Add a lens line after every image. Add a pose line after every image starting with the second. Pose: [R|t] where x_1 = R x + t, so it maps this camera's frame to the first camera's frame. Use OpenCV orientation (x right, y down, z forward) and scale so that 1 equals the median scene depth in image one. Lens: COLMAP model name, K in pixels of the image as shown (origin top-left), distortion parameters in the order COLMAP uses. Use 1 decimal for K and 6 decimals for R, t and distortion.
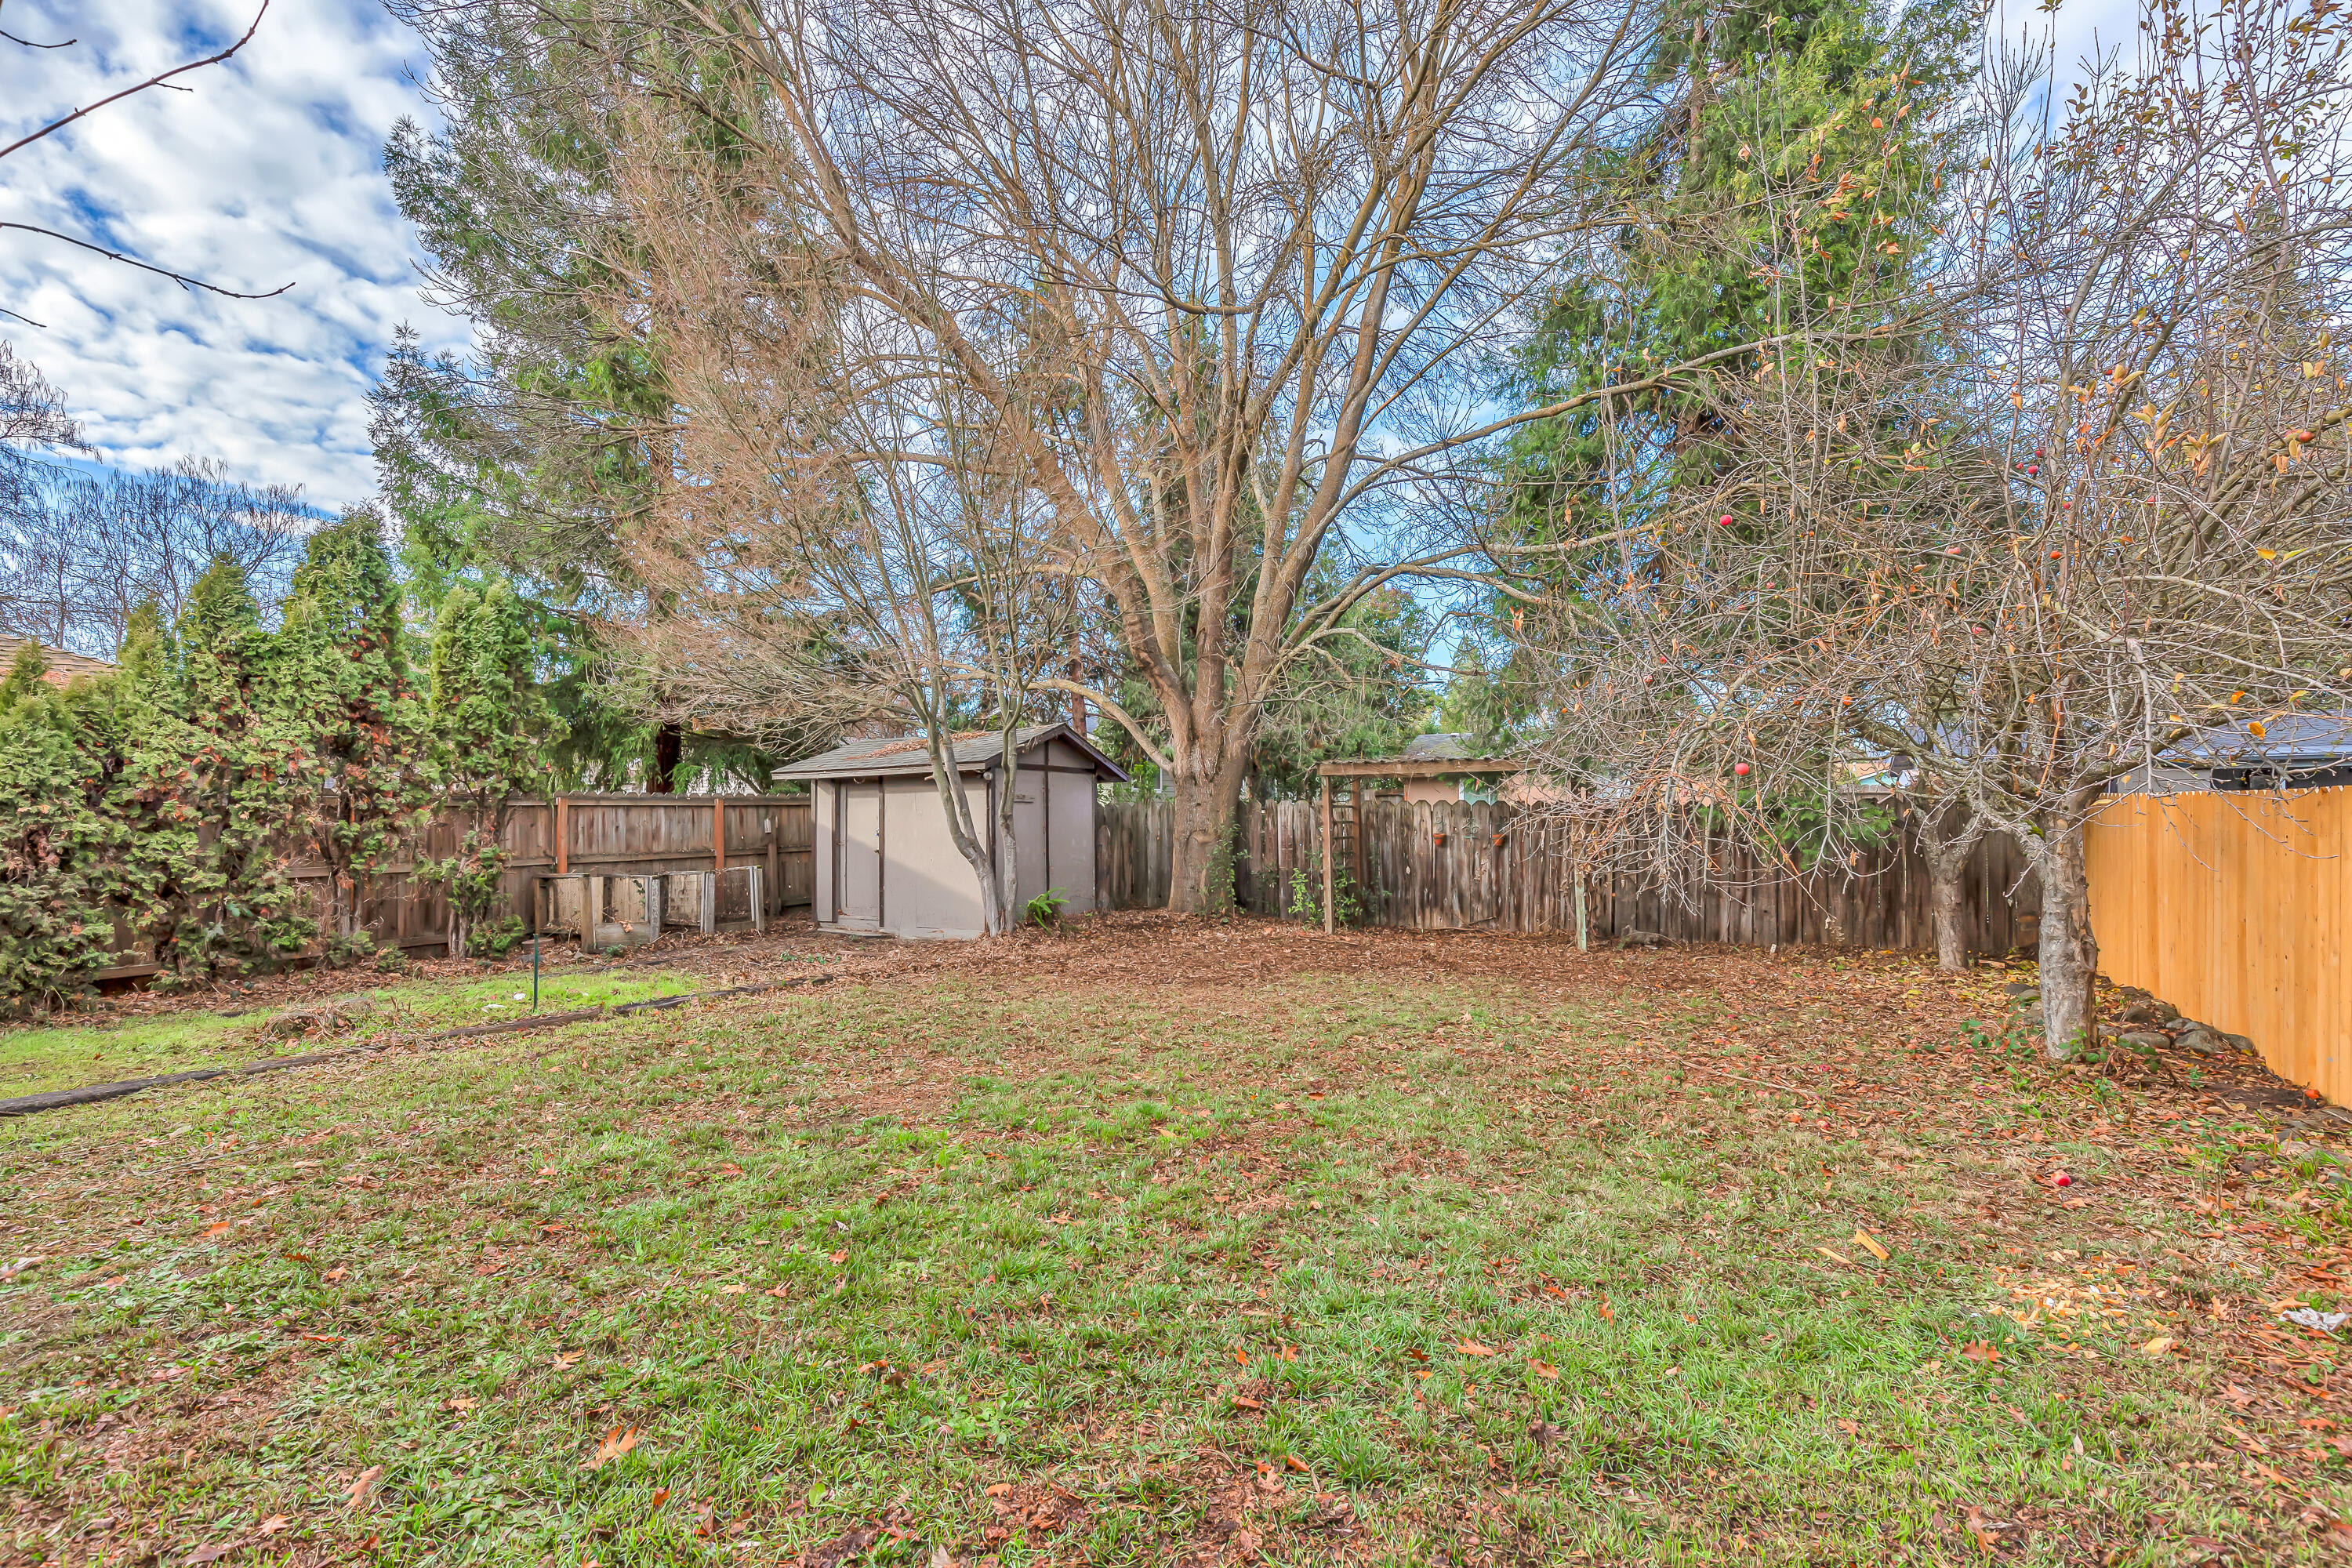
lens RADIAL K [[1058.0, 0, 1170.6], [0, 1058.0, 805.6], [0, 0, 1]] dist [0.000934, 0.000529]
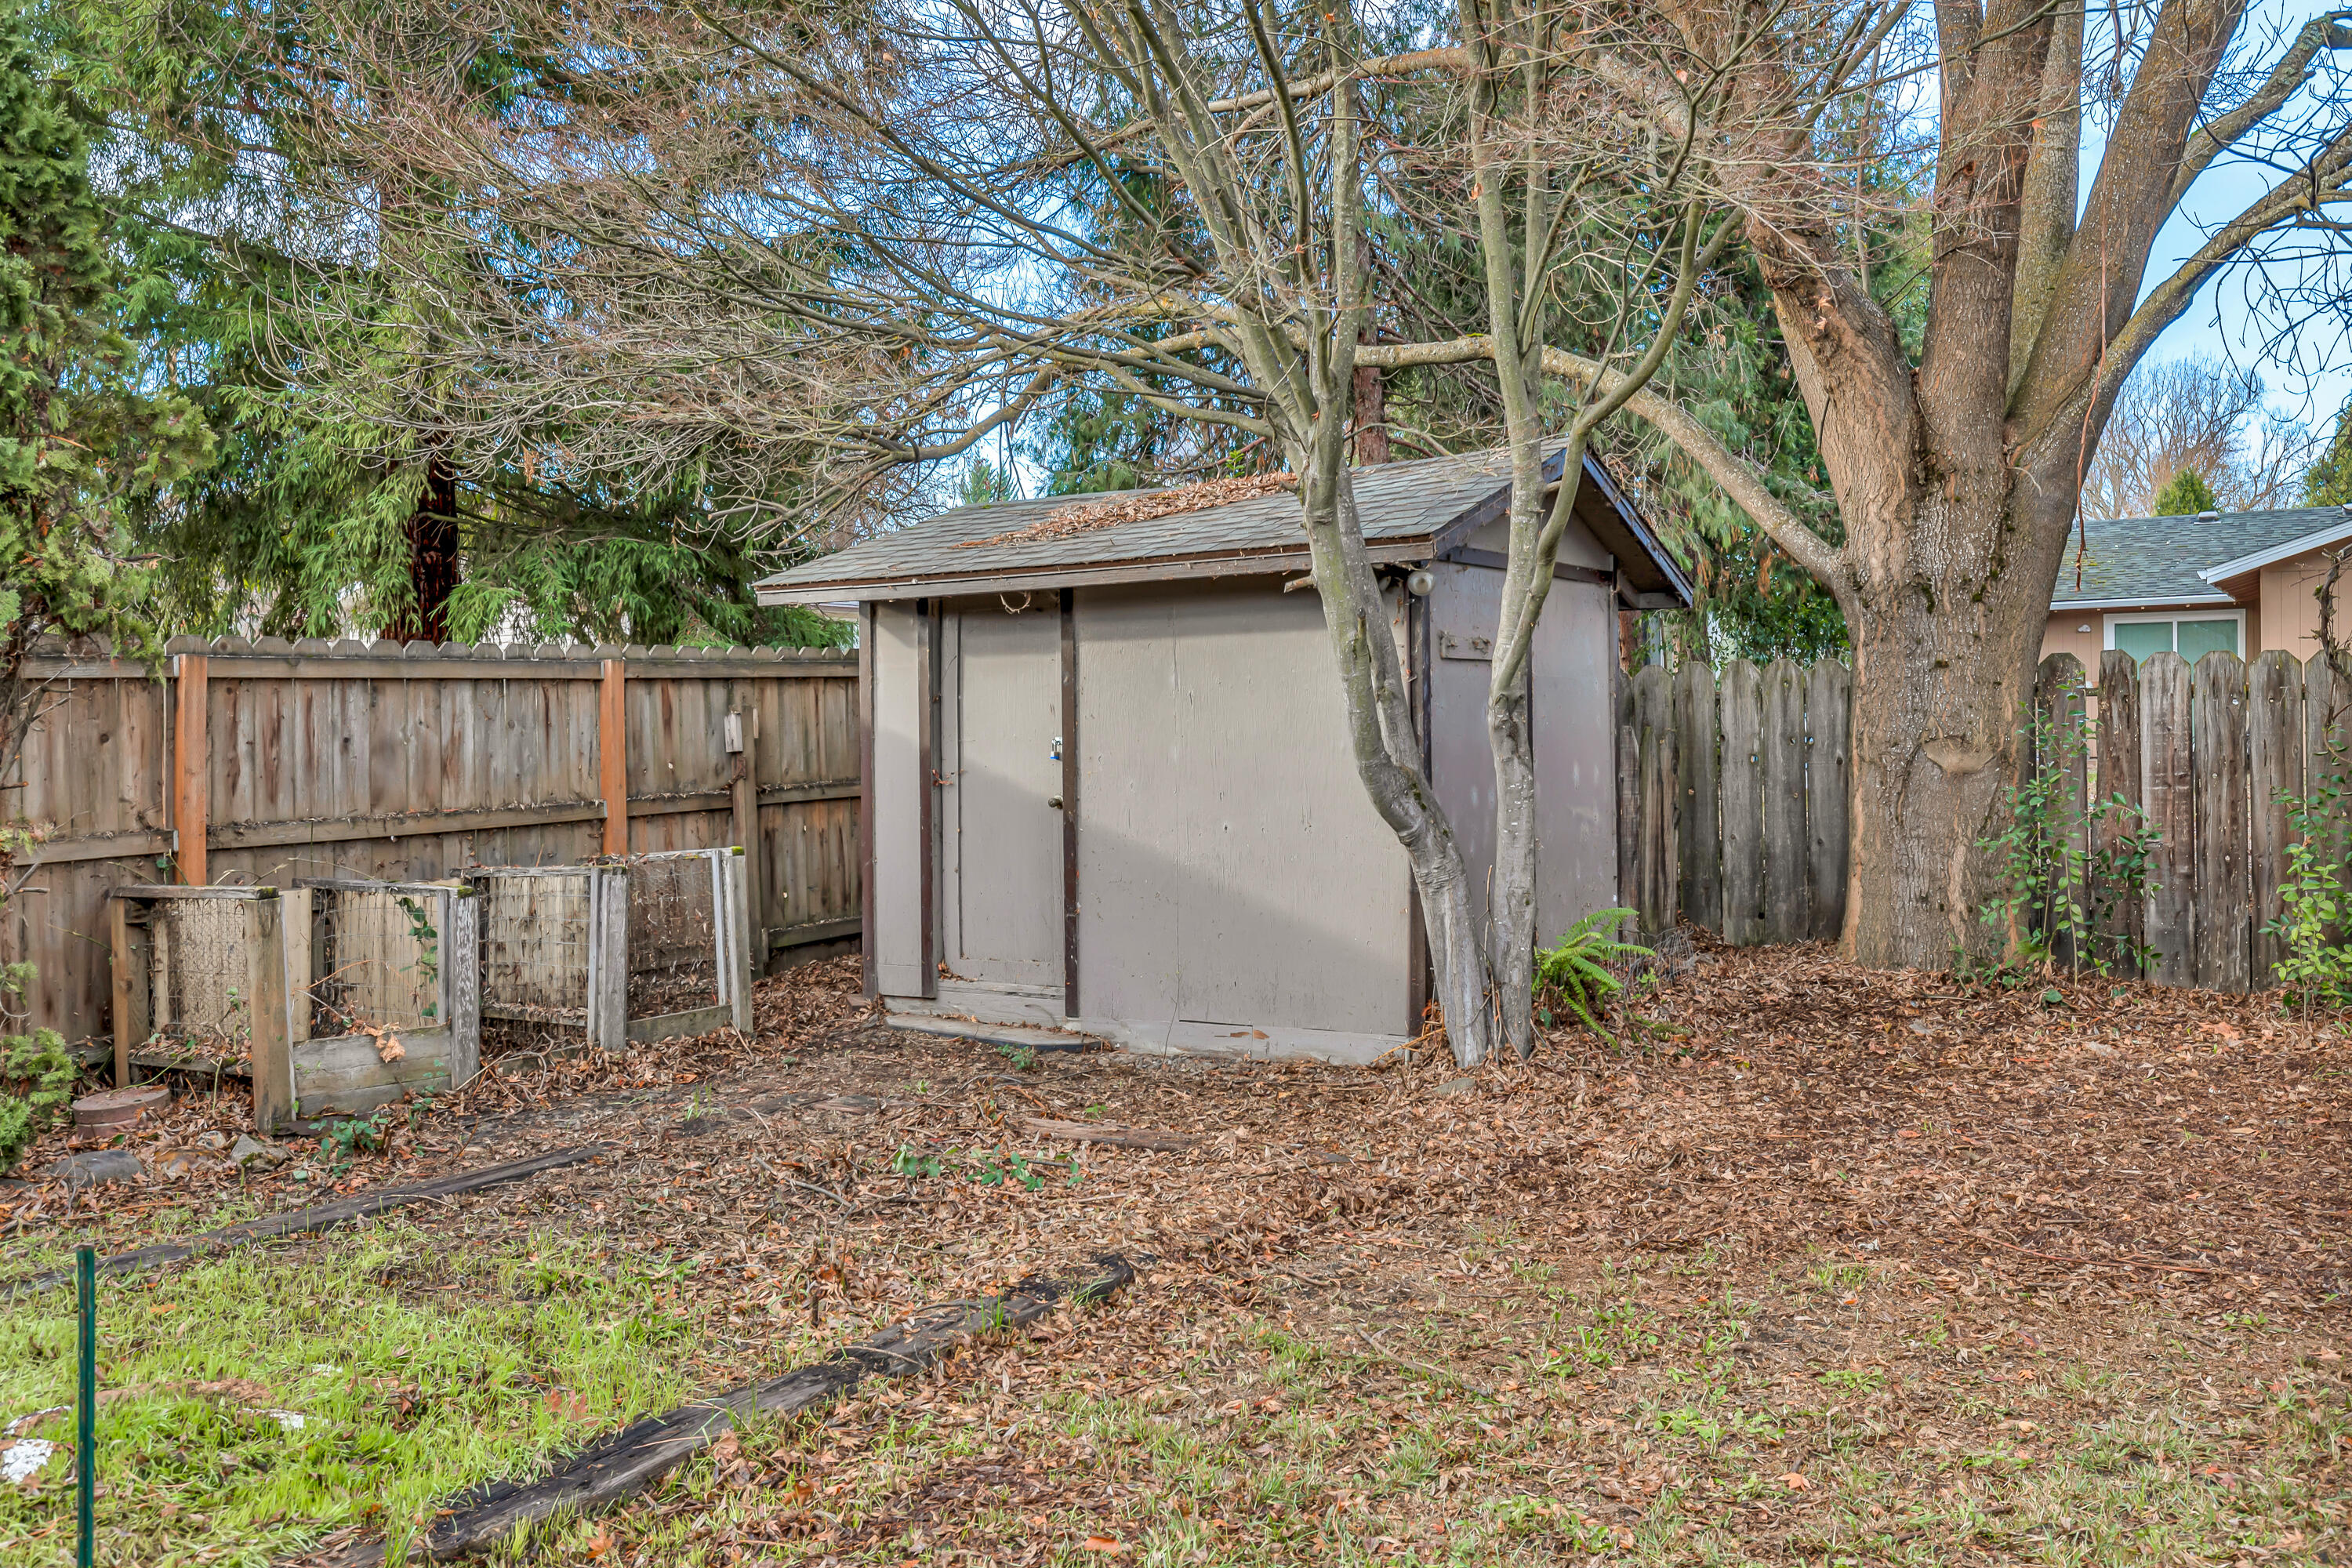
lens RADIAL K [[1927.4, 0, 1189.4], [0, 1927.4, 695.3], [0, 0, 1]] dist [0.001673, -0.002924]
pose [[0.999095, -0.006737, -0.041987, -0.206103], [0.006874, 0.999971, 0.003136, 0.005178], [0.041965, -0.003421, 0.999113, 0.356378]]
